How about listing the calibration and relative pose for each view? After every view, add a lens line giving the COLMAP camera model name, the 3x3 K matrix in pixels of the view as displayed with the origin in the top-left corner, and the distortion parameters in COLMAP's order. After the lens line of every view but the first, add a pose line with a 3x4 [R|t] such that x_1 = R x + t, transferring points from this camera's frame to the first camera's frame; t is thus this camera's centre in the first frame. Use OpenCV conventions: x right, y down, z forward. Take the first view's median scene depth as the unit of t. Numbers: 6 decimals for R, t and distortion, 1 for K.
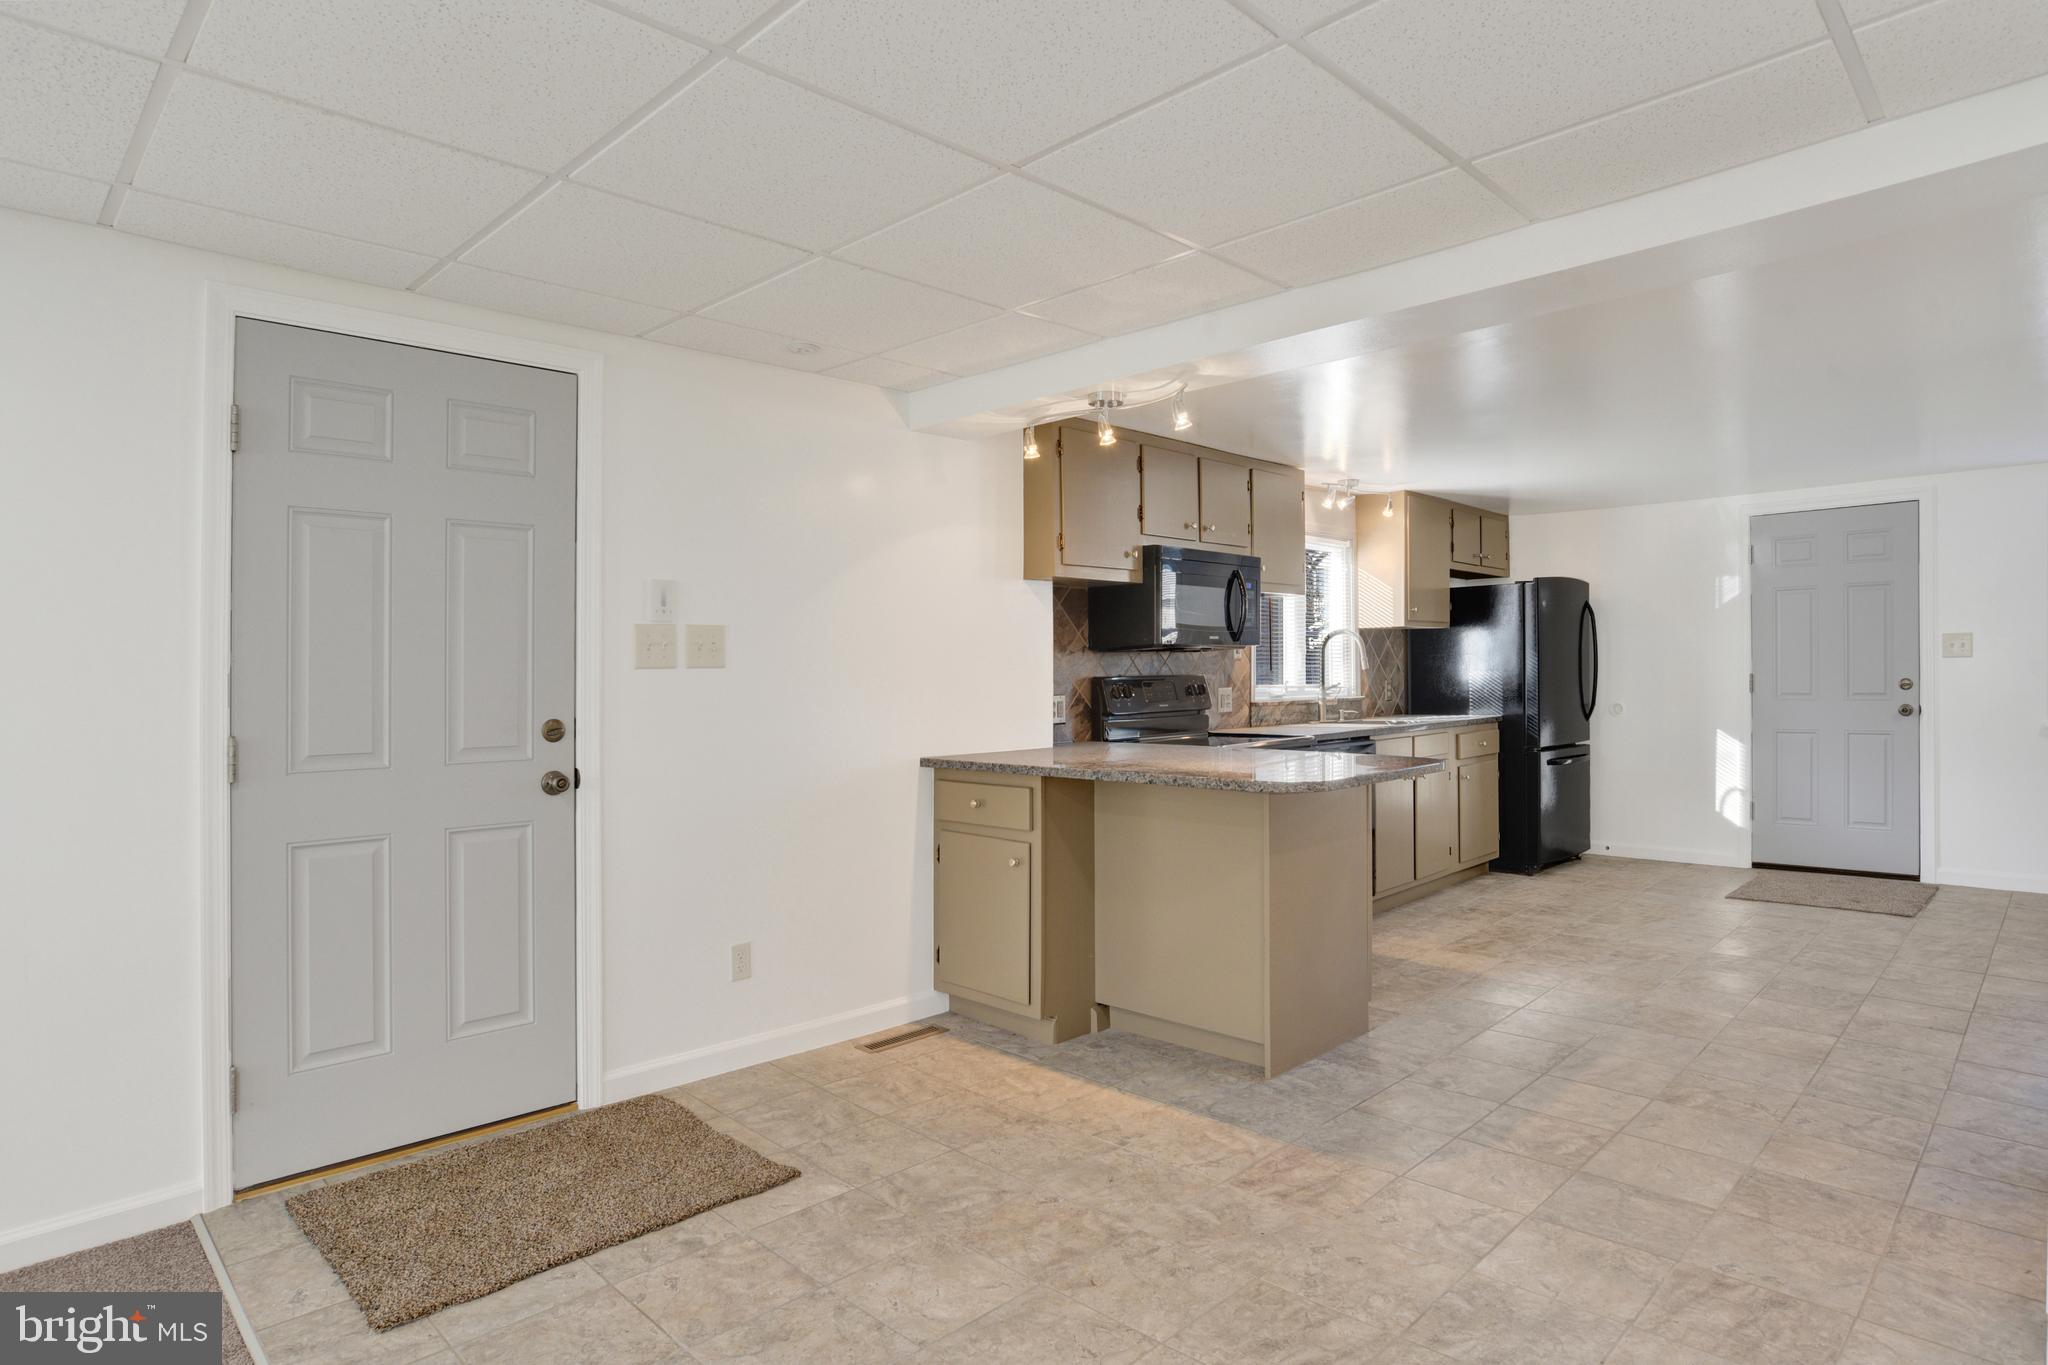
lens RADIAL K [[1114.4, 0, 1020.5], [0, 1114.4, 698.5], [0, 0, 1]] dist [-0.058520, 0.020923]
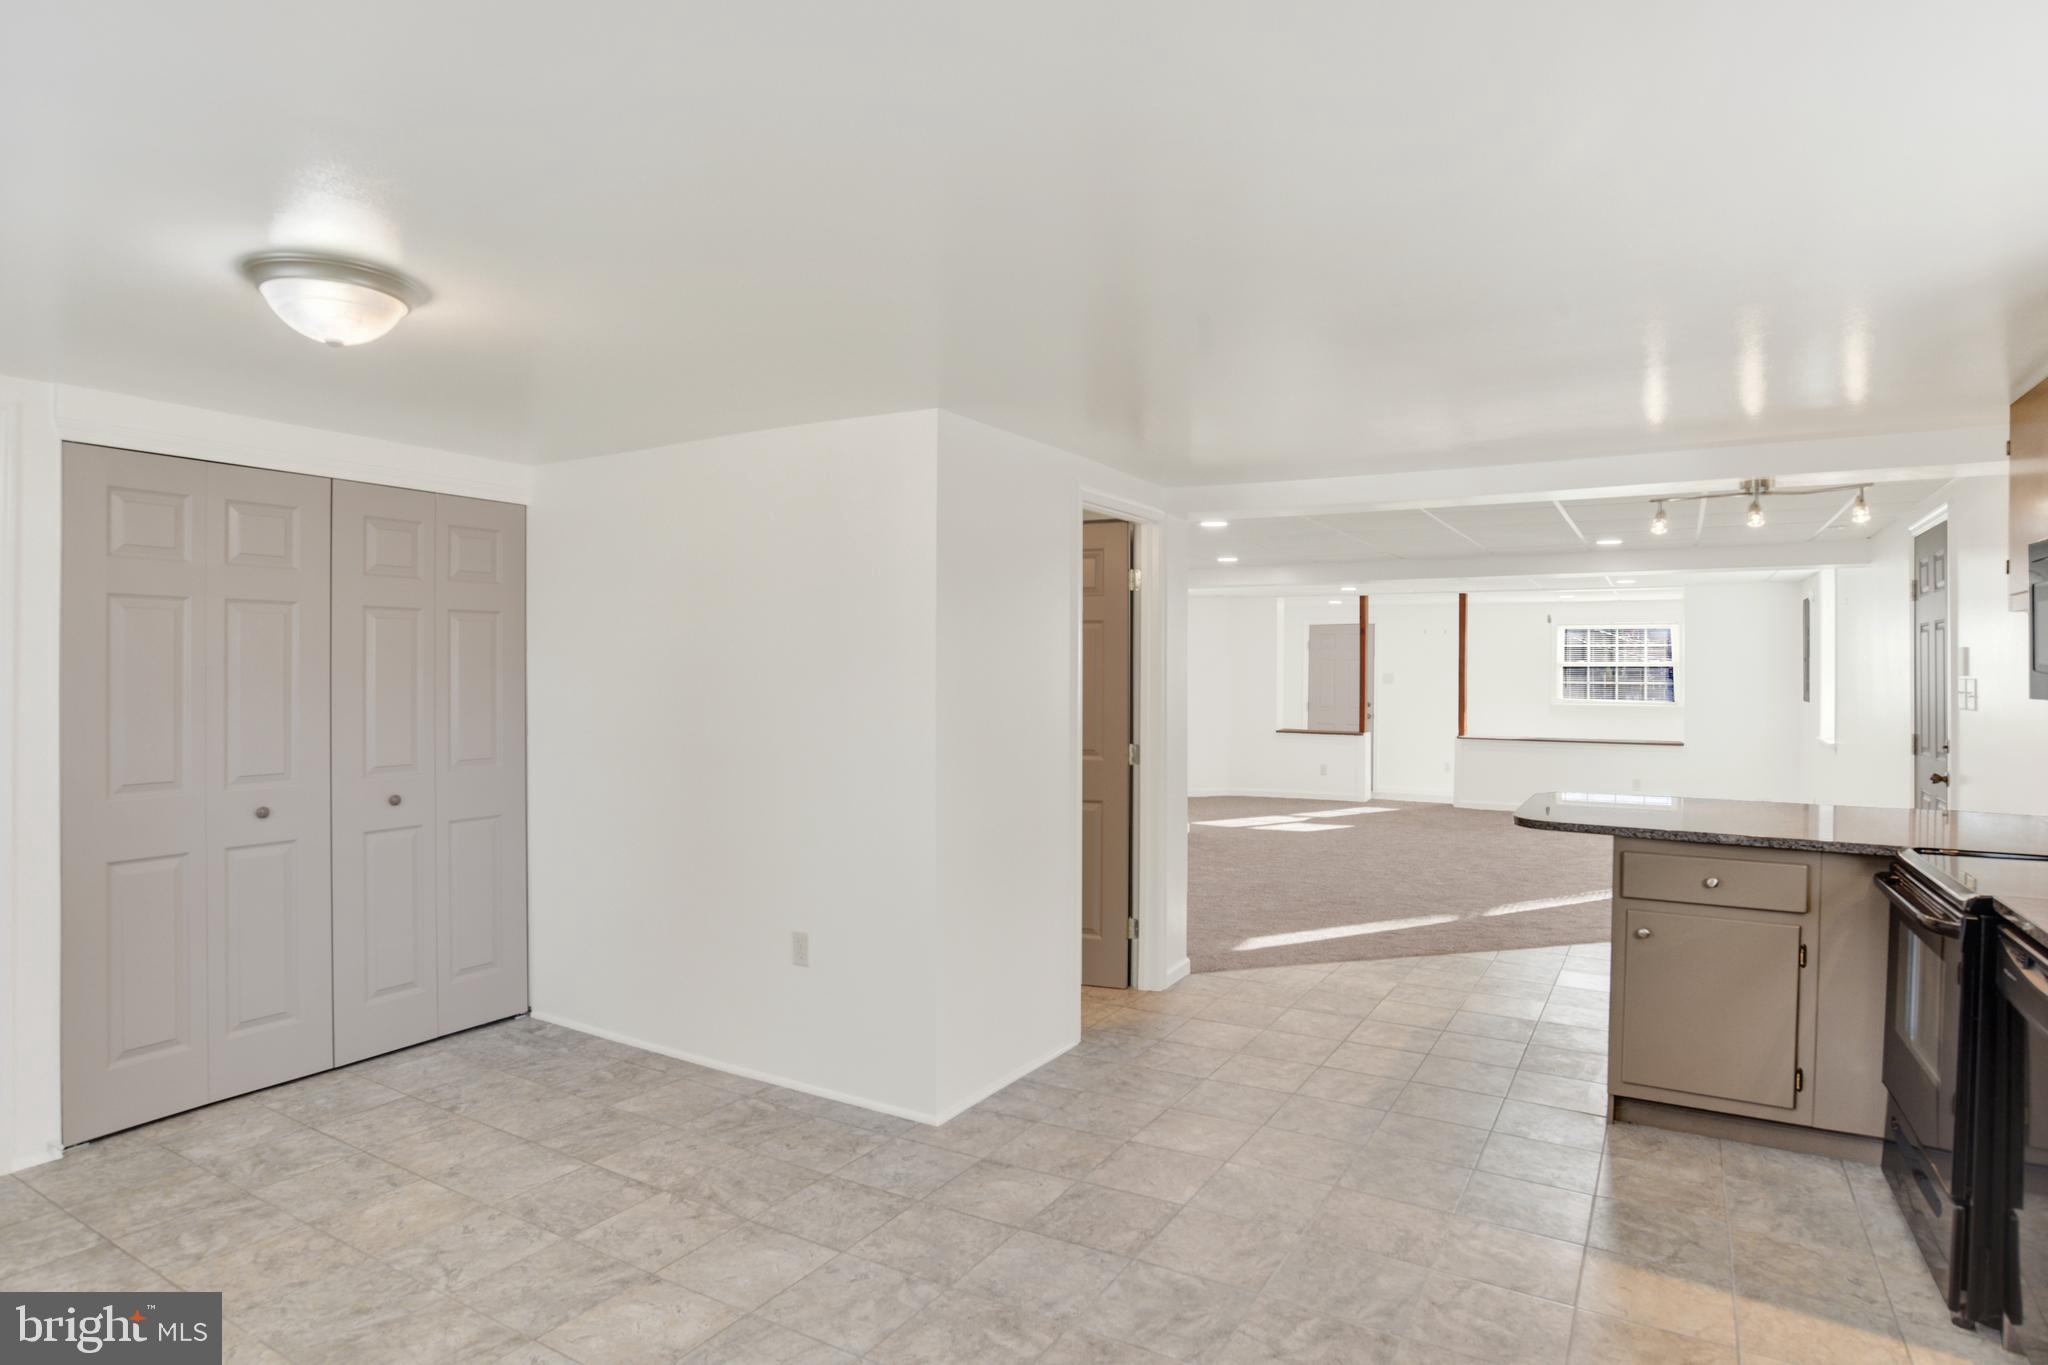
lens RADIAL K [[1114.4, 0, 1029.0], [0, 1114.4, 671.6], [0, 0, 1]] dist [-0.058520, 0.020923]
pose [[-0.966876, 0.003352, -0.255224, 0.676390], [-0.004402, 0.999546, 0.029805, -0.064349], [0.255208, 0.029941, -0.966422, 1.171296]]
